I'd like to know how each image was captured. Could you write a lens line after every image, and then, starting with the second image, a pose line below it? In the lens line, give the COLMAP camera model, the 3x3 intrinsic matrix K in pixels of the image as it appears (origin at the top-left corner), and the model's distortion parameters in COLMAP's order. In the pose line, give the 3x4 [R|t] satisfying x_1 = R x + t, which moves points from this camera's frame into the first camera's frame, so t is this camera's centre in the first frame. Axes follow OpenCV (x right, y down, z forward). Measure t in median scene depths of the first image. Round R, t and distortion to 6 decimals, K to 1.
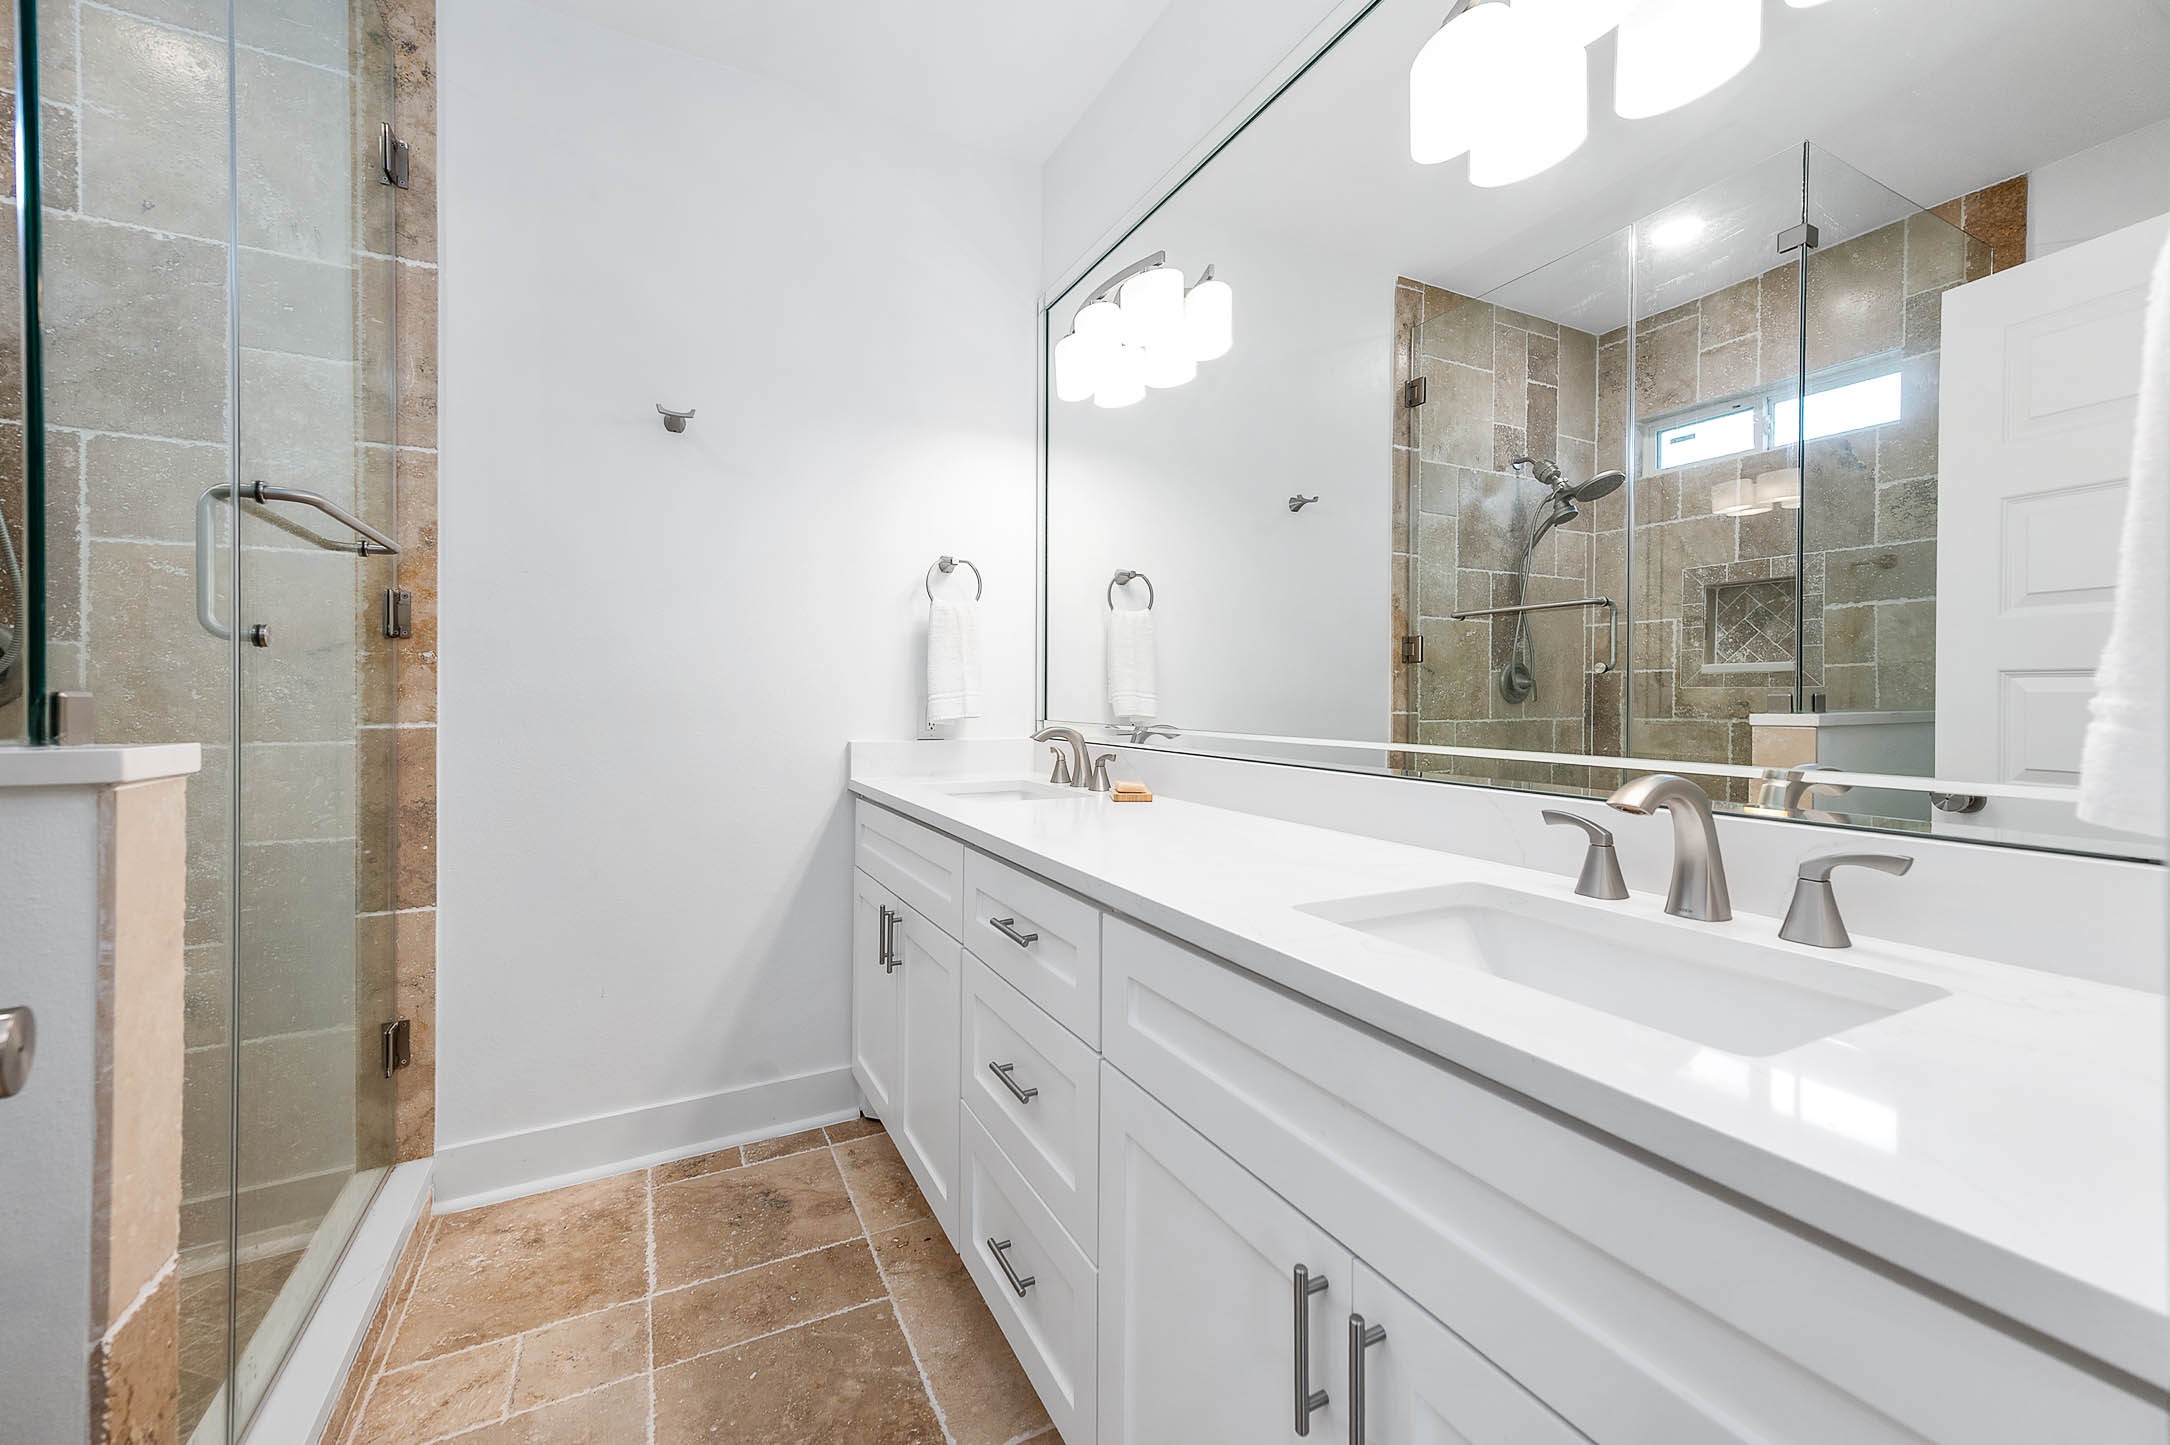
lens RADIAL K [[855.0, 0, 1076.9], [0, 855.0, 702.2], [0, 0, 1]] dist [0.006429, -0.000006]
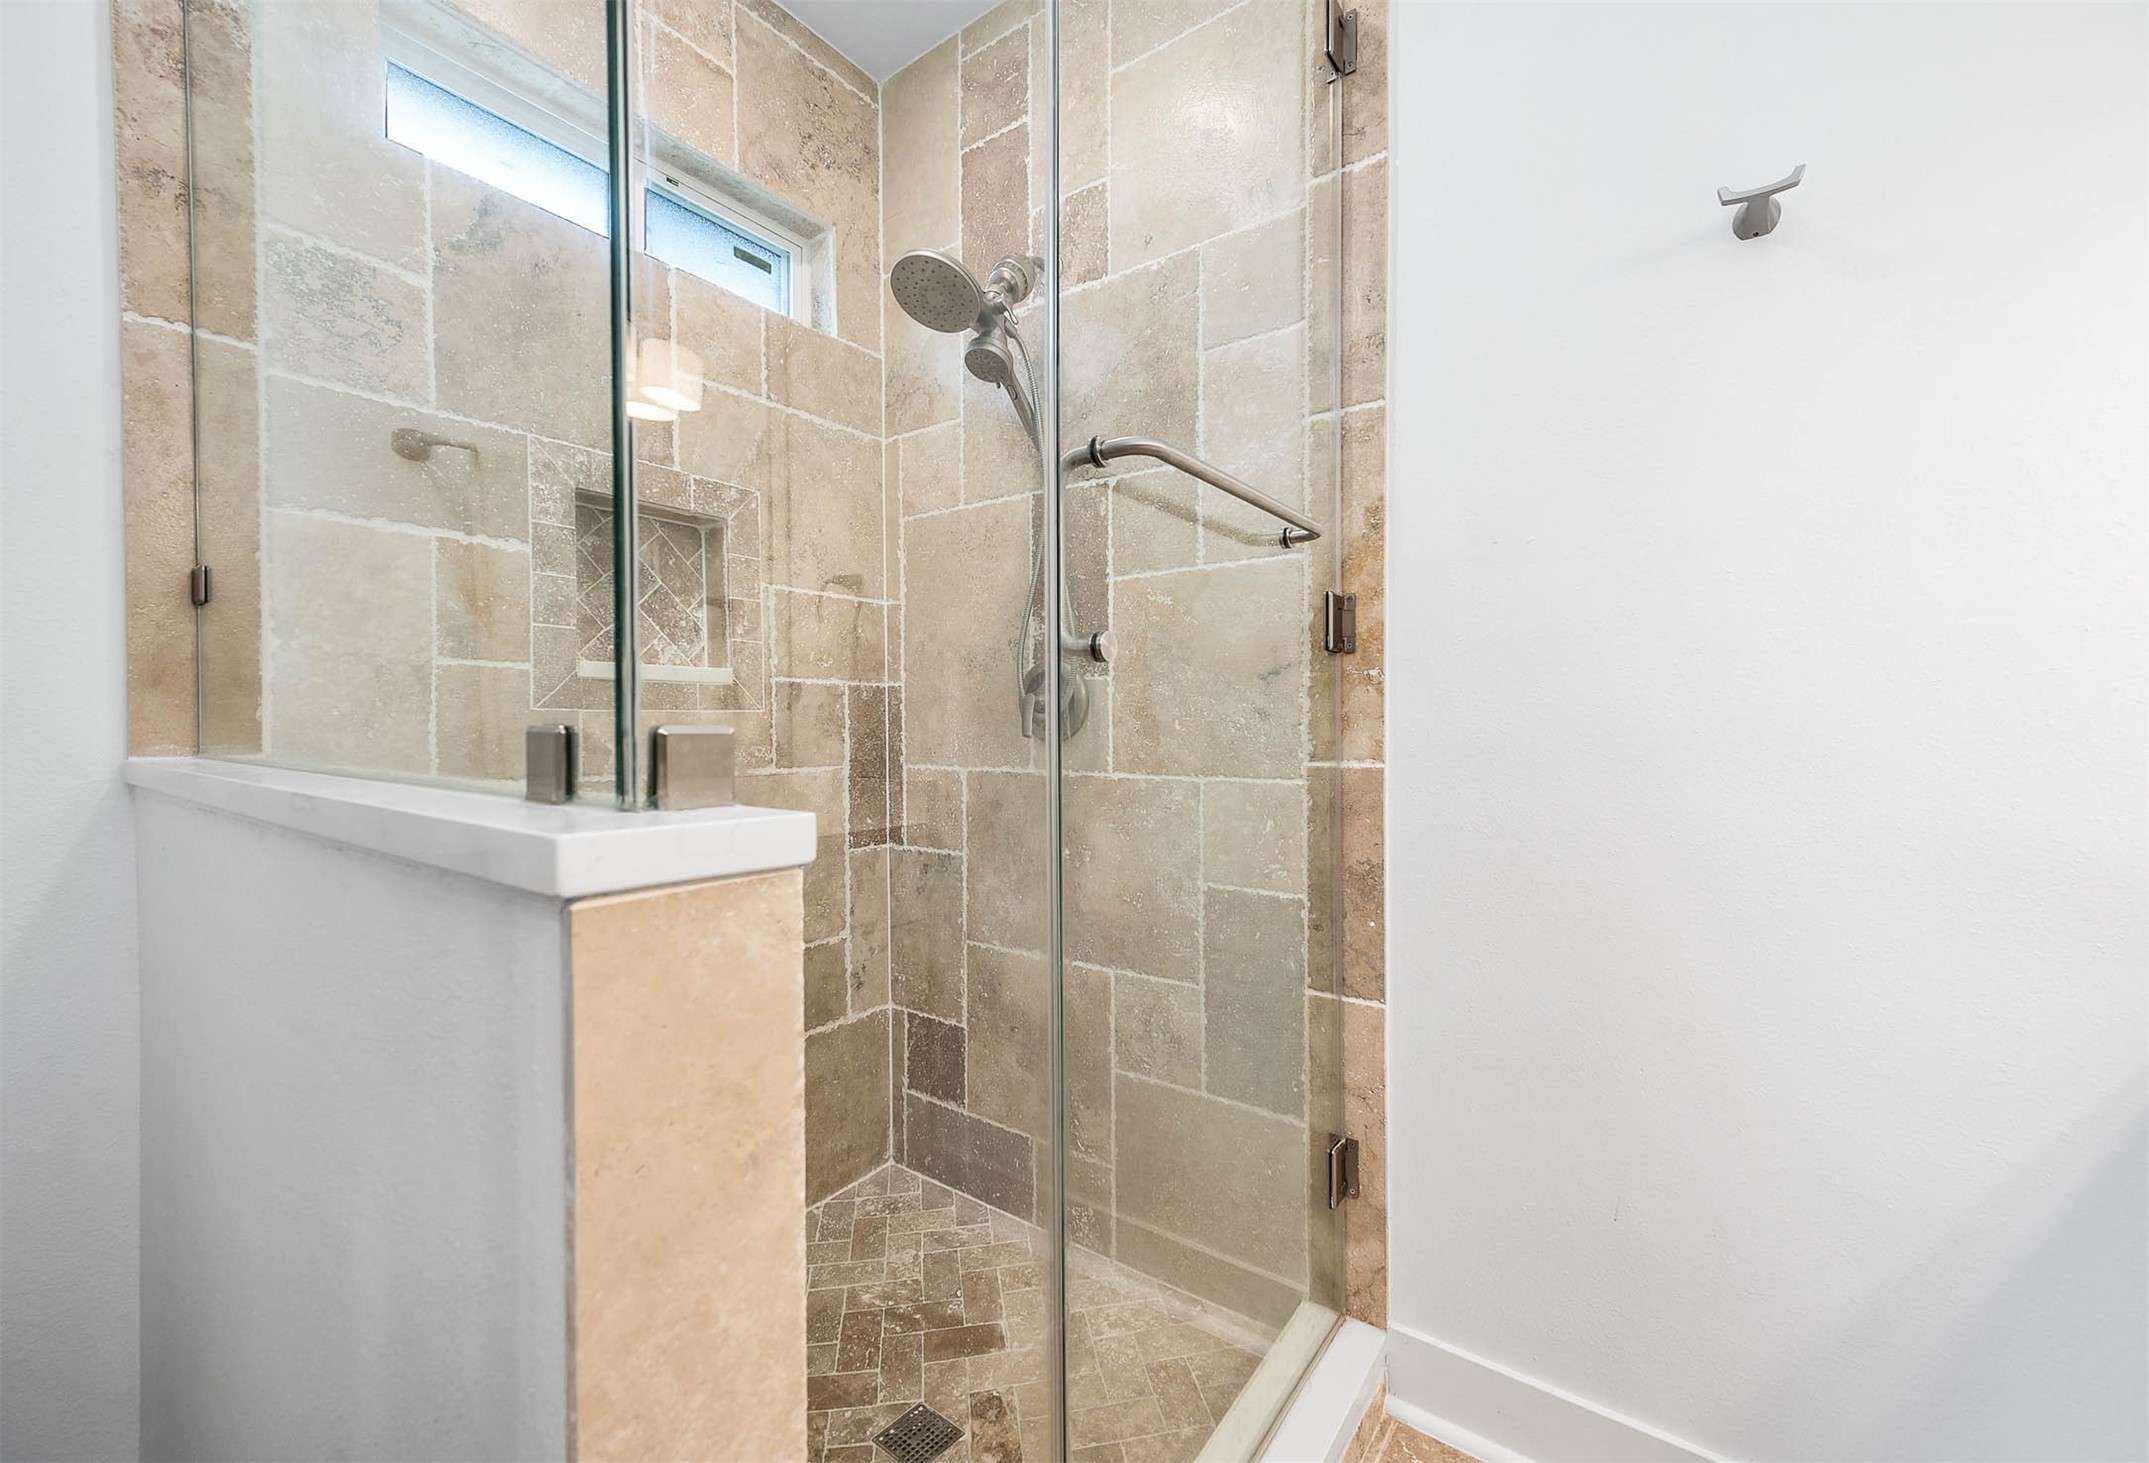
lens RADIAL K [[853.2, 0, 1065.8], [0, 853.2, 722.8], [0, 0, 1]] dist [0.015083, -0.000241]
pose [[0.444702, -0.002588, -0.895675, -0.197981], [-0.004761, 0.999975, -0.005253, -0.005344], [0.895666, 0.006600, 0.444678, 0.418951]]
